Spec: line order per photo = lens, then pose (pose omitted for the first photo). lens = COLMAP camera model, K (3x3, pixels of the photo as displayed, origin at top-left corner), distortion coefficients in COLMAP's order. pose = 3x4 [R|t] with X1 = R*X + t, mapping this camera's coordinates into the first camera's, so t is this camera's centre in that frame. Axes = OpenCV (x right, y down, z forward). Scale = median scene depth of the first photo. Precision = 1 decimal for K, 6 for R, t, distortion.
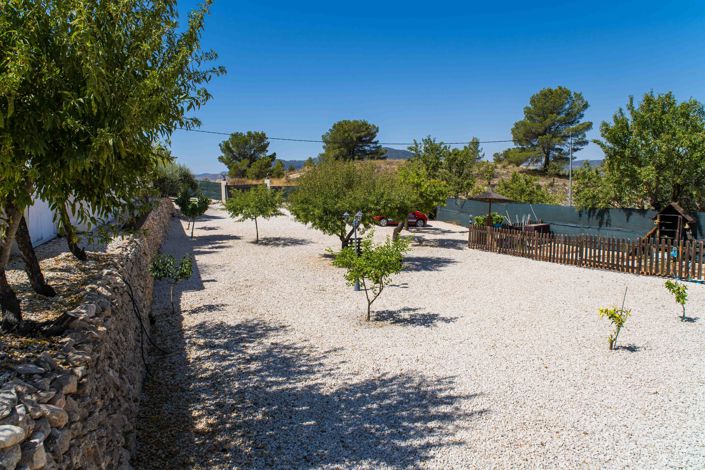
lens RADIAL K [[438.0, 0, 331.3], [0, 438.0, 235.2], [0, 0, 1]] dist [-0.000520, -0.000194]
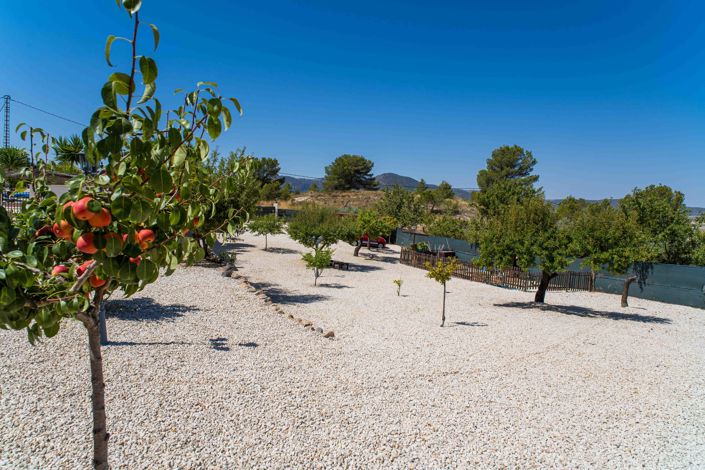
lens RADIAL K [[438.0, 0, 331.3], [0, 438.0, 235.2], [0, 0, 1]] dist [-0.000520, -0.000194]
pose [[0.997320, 0.071919, -0.013471, 0.041450], [-0.072410, 0.996554, -0.040462, 0.005297], [0.010514, 0.041329, 0.999090, -0.287189]]
